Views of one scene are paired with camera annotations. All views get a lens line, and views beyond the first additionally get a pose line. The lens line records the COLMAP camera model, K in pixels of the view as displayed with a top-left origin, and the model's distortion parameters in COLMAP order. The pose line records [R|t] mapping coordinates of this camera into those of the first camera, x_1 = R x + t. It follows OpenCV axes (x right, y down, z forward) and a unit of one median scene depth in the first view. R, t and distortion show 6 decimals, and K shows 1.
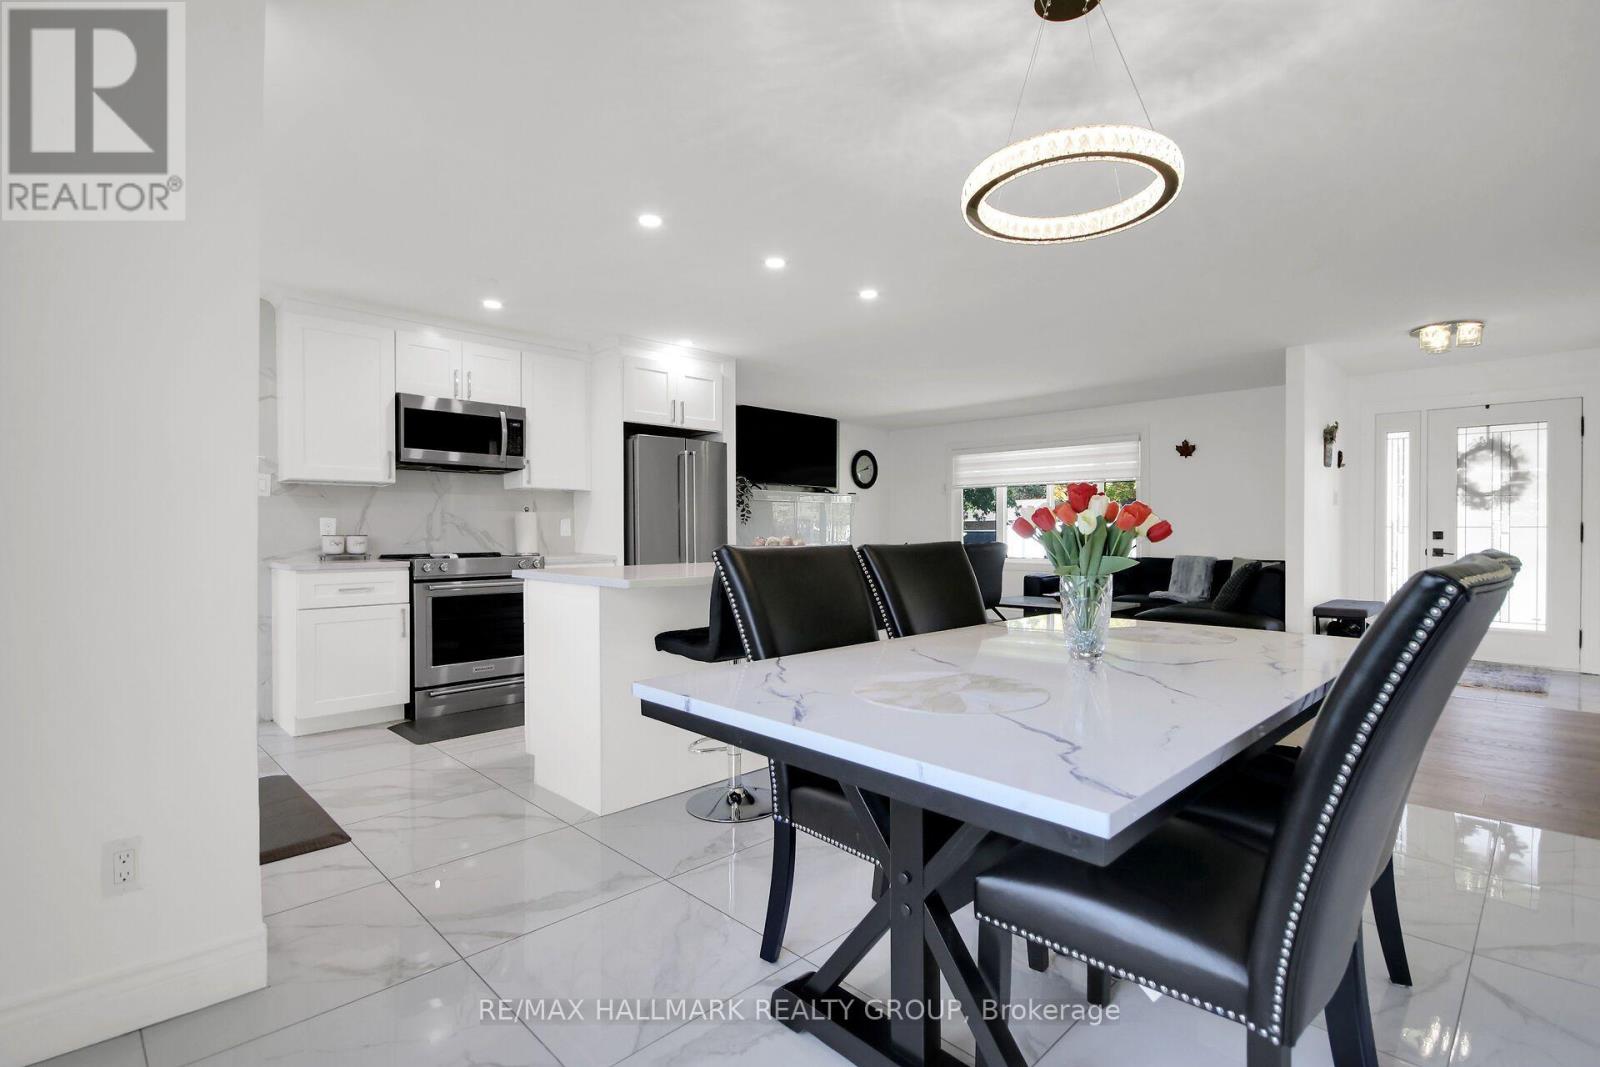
lens RADIAL K [[767.2, 0, 807.2], [0, 767.2, 530.5], [0, 0, 1]] dist [-0.002444, -0.000122]
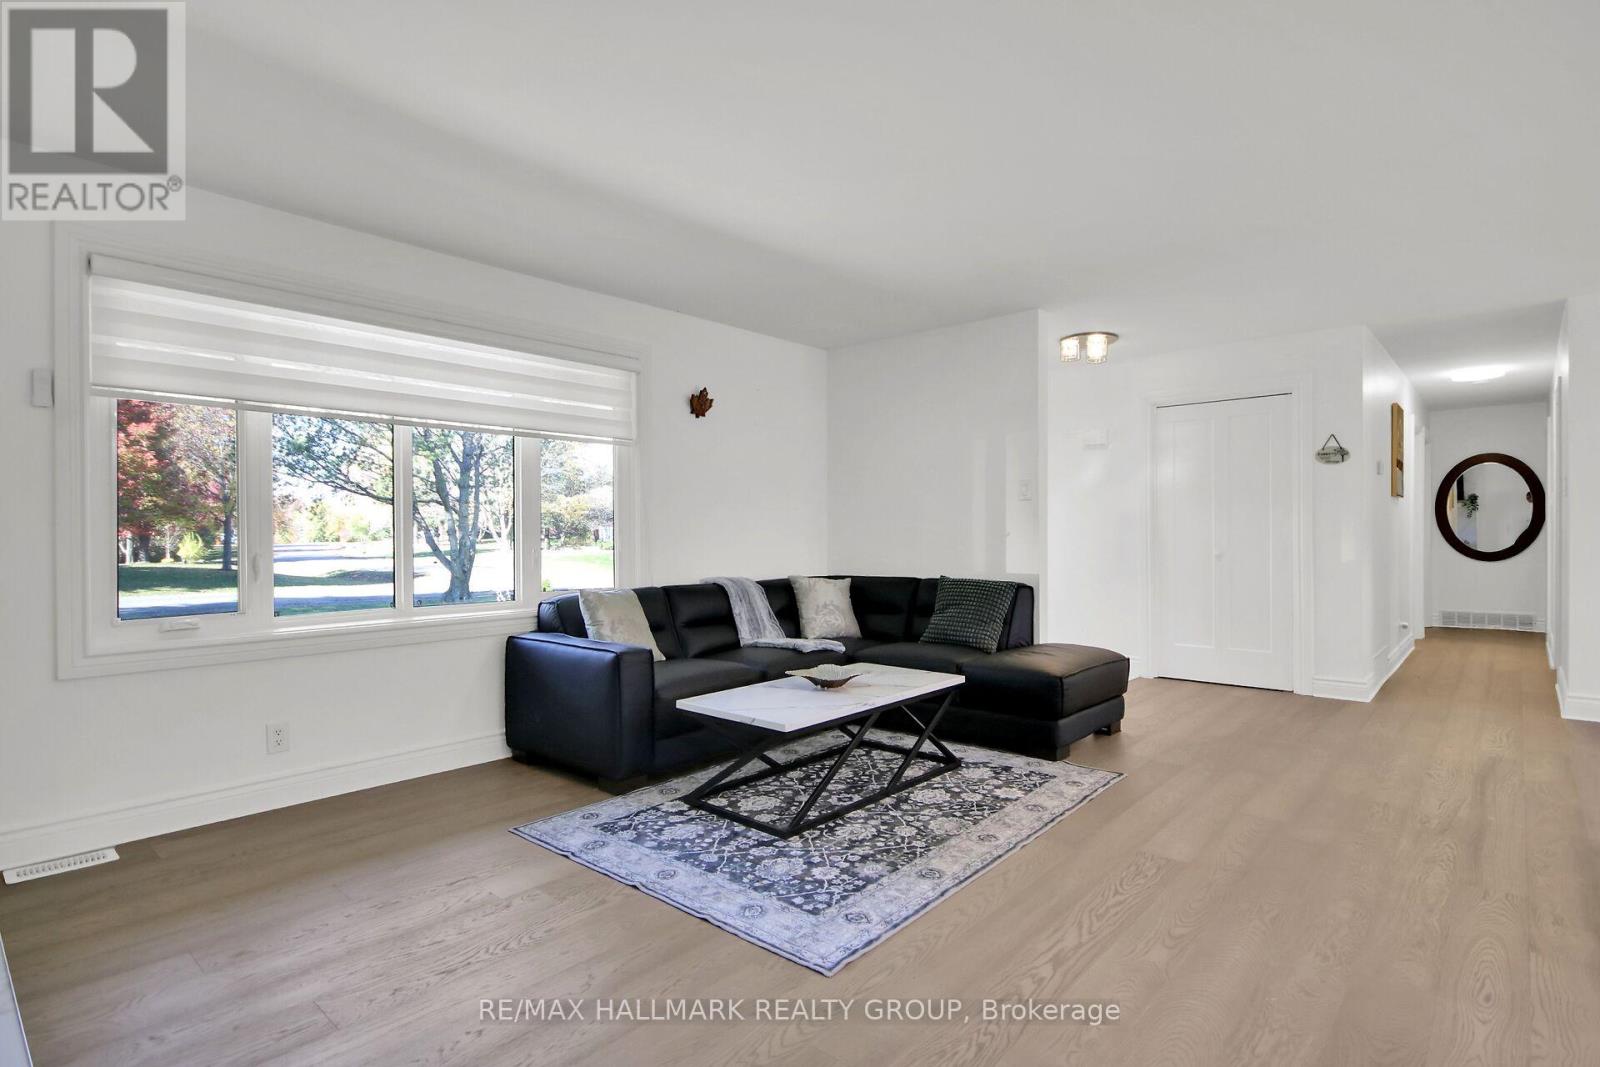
lens RADIAL K [[786.8, 0, 808.4], [0, 786.8, 540.6], [0, 0, 1]] dist [0.000078, 0.000579]
pose [[-0.074555, -0.005523, 0.997202, -0.206638], [0.007176, 0.999956, 0.006075, -0.000406], [-0.997191, 0.007608, -0.074512, 1.421326]]
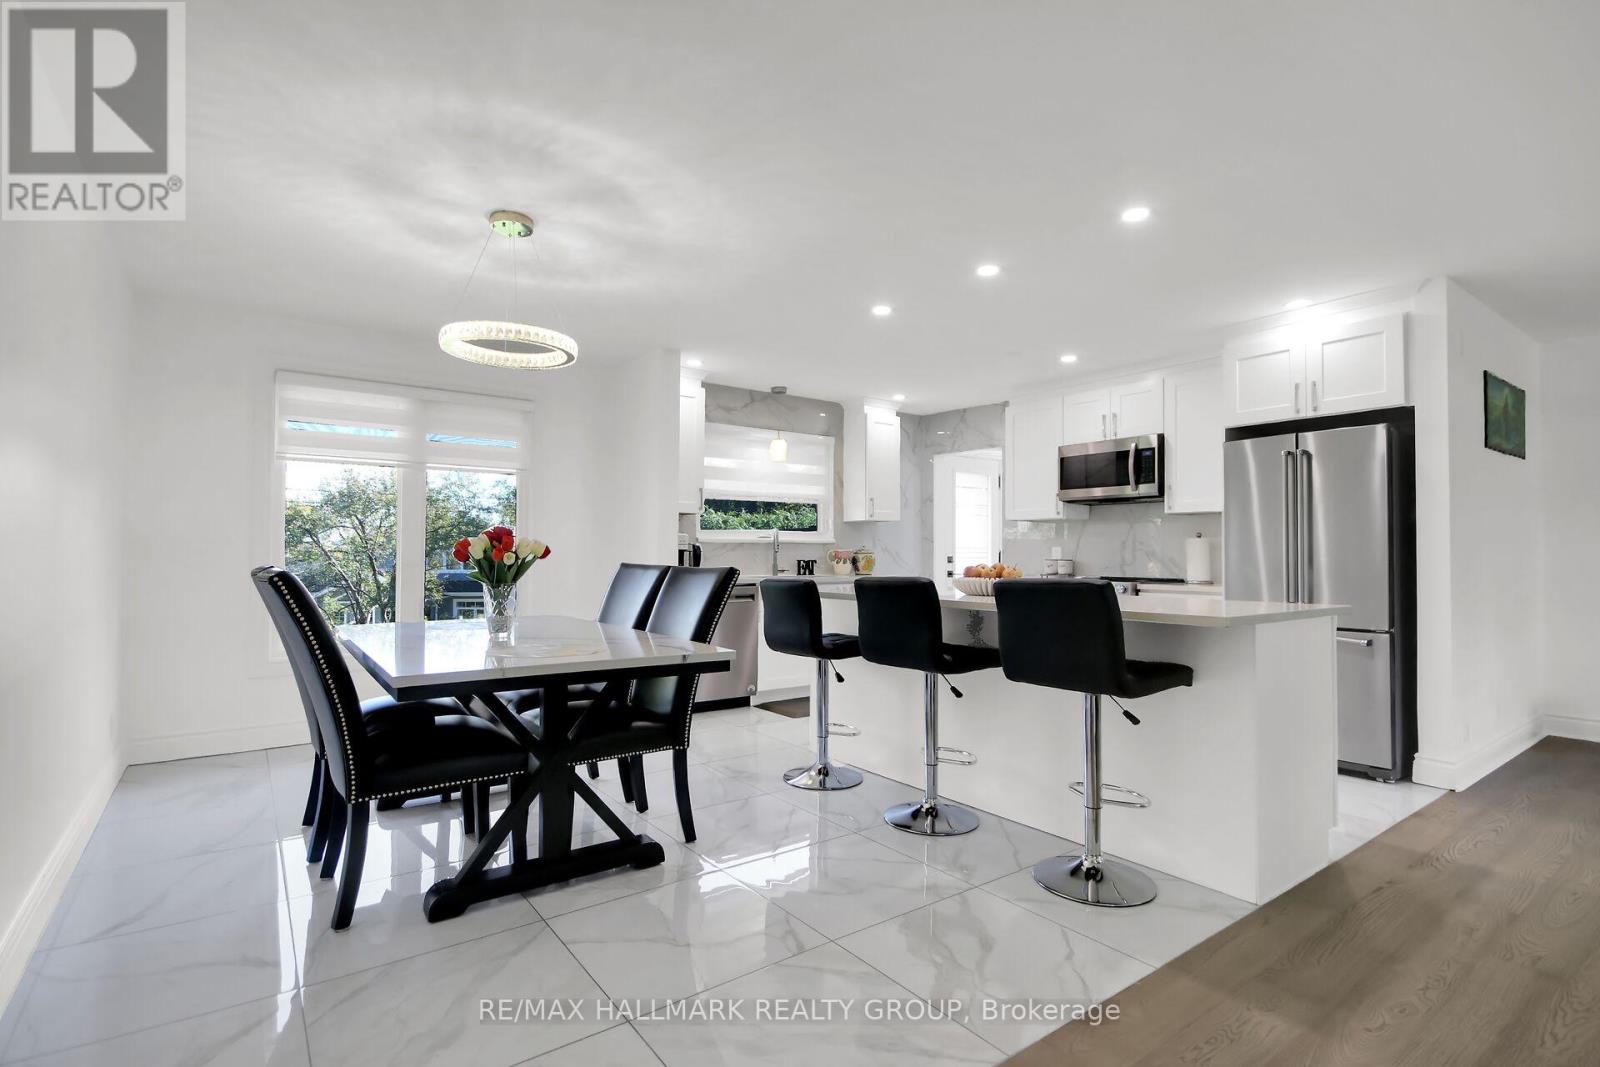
lens RADIAL K [[759.7, 0, 783.7], [0, 759.7, 541.3], [0, 0, 1]] dist [-0.002240, -0.000218]
pose [[-0.150906, -0.017691, -0.988390, 0.683594], [-0.006970, 0.999834, -0.016831, -0.000787], [0.988524, 0.004349, -0.151004, 0.677347]]
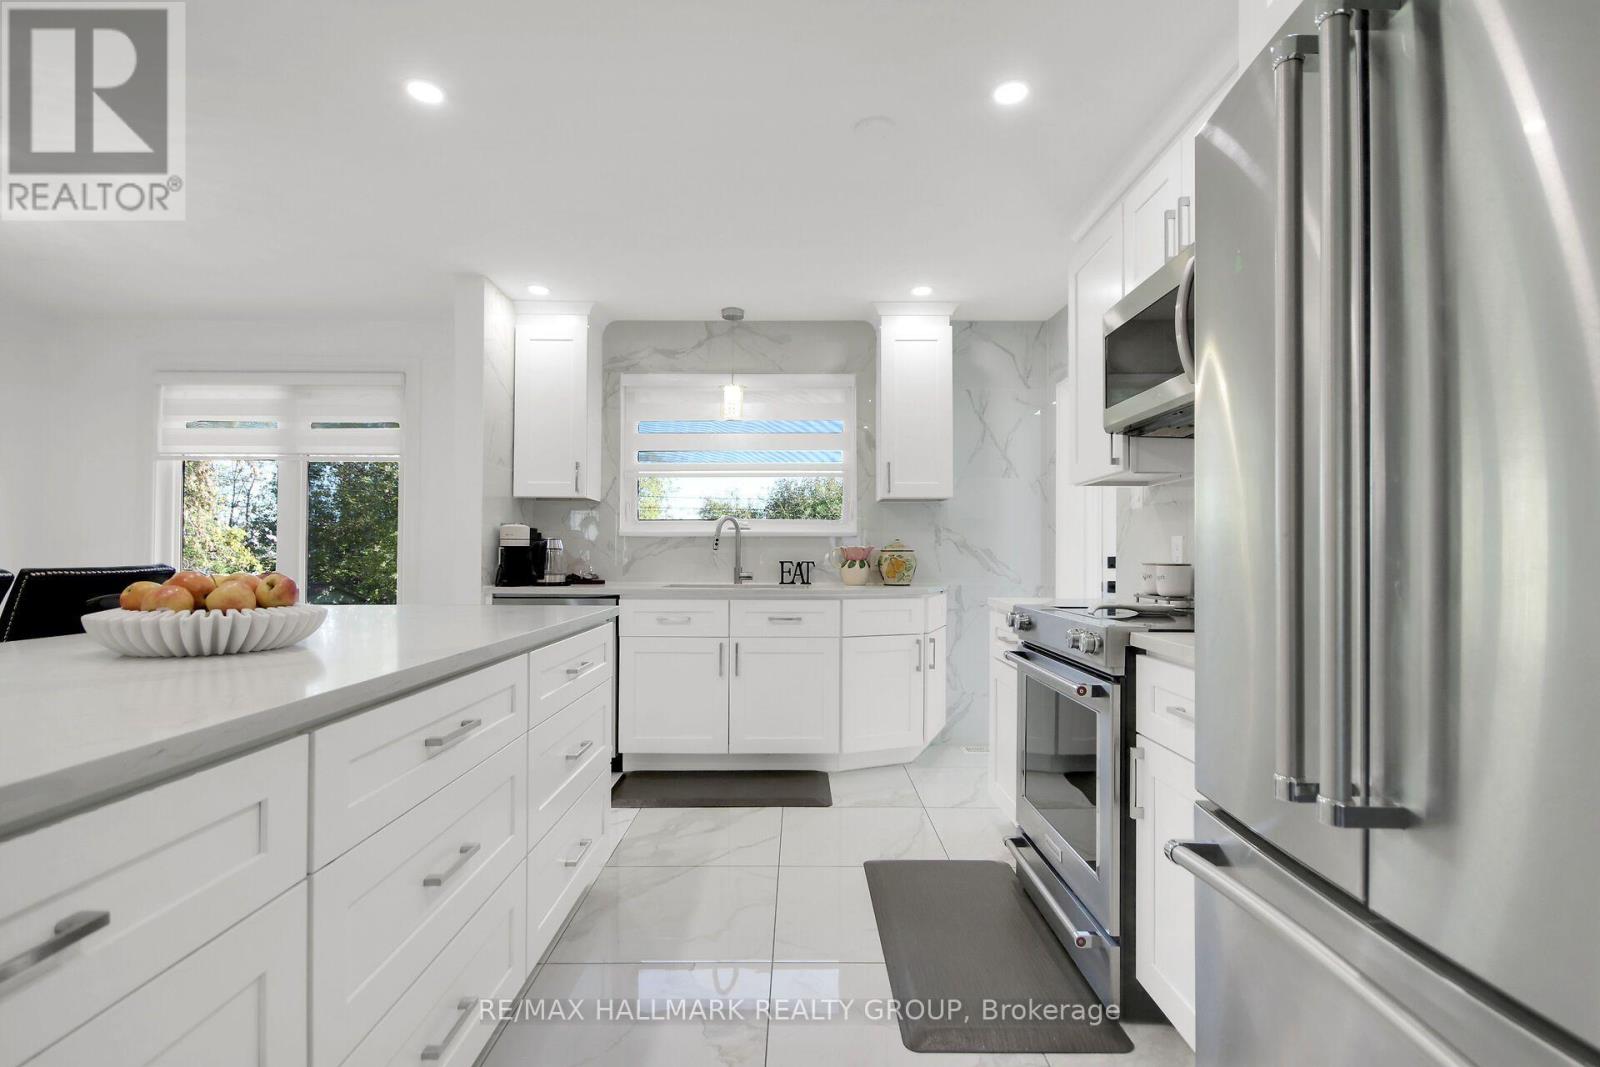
lens RADIAL K [[742.2, 0, 798.9], [0, 742.2, 544.1], [0, 0, 1]] dist [-0.001866, -0.000066]
pose [[-0.696120, -0.010338, -0.717851, 0.018822], [-0.005369, 0.999943, -0.009194, -0.003023], [0.717905, -0.002546, -0.696136, 1.103320]]
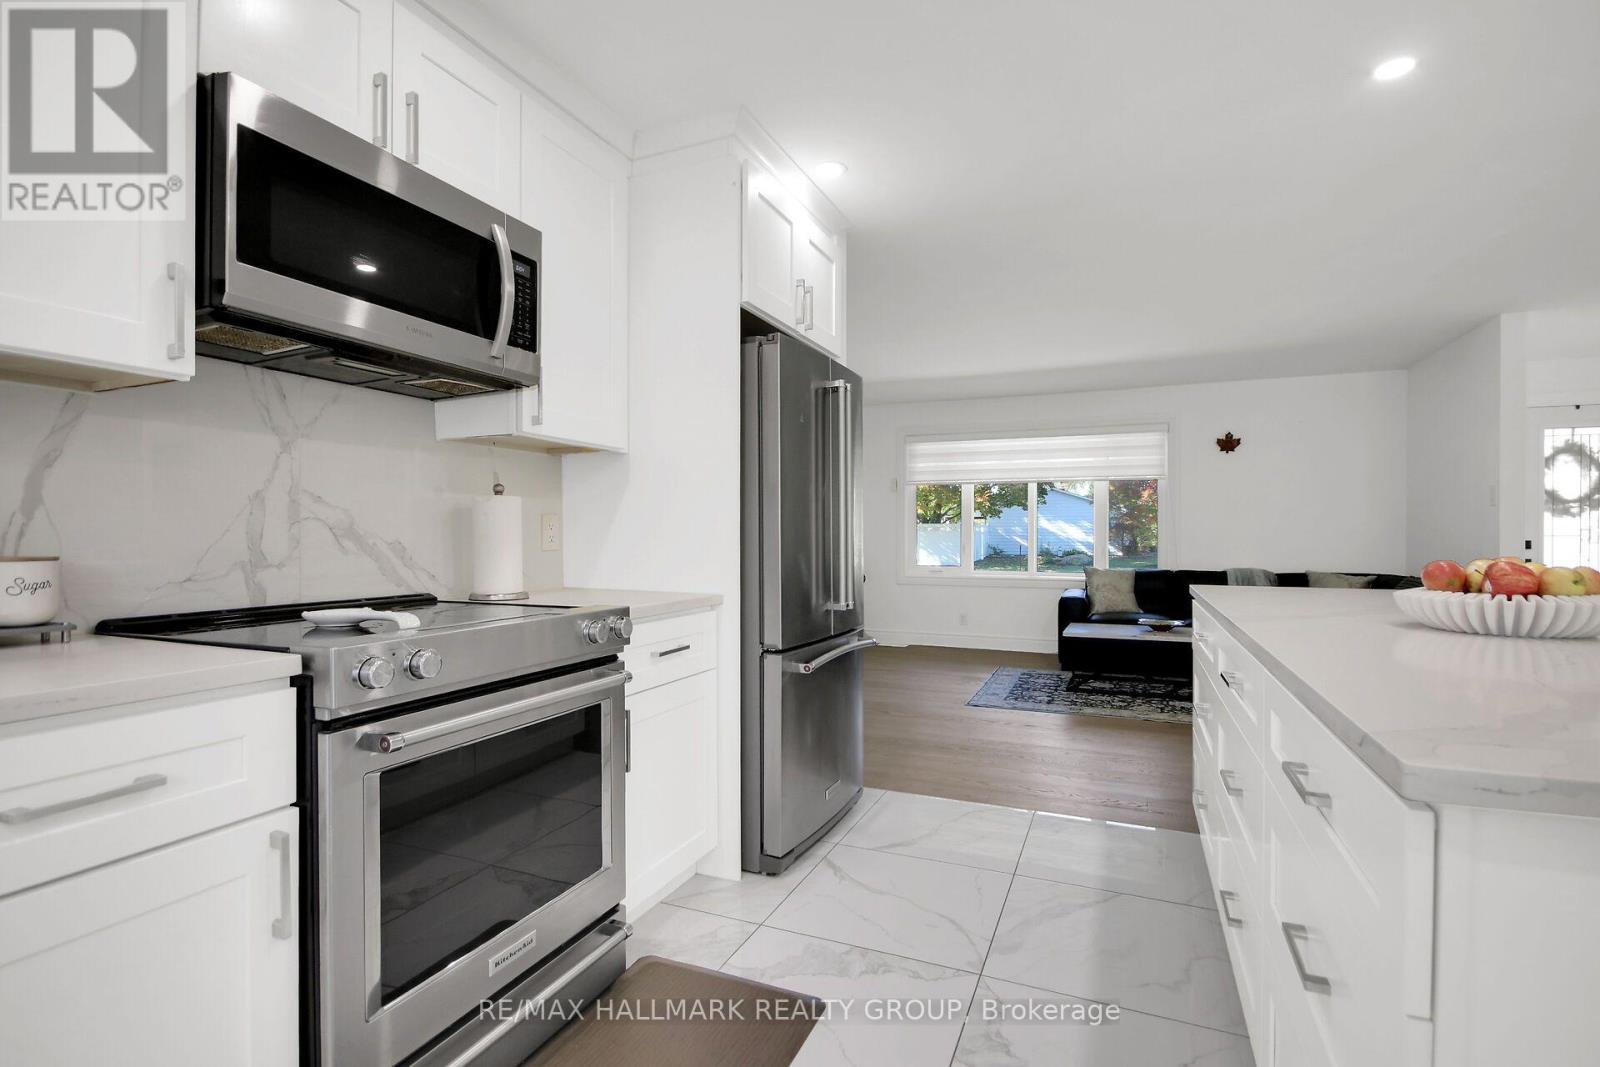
lens RADIAL K [[758.5, 0, 800.0], [0, 758.5, 533.5], [0, 0, 1]] dist [-0.000309, -0.000670]
pose [[0.925742, 0.003361, 0.378140, -0.394704], [-0.002513, 0.999993, -0.002738, -0.002868], [-0.378147, 0.001585, 0.925744, 0.589397]]
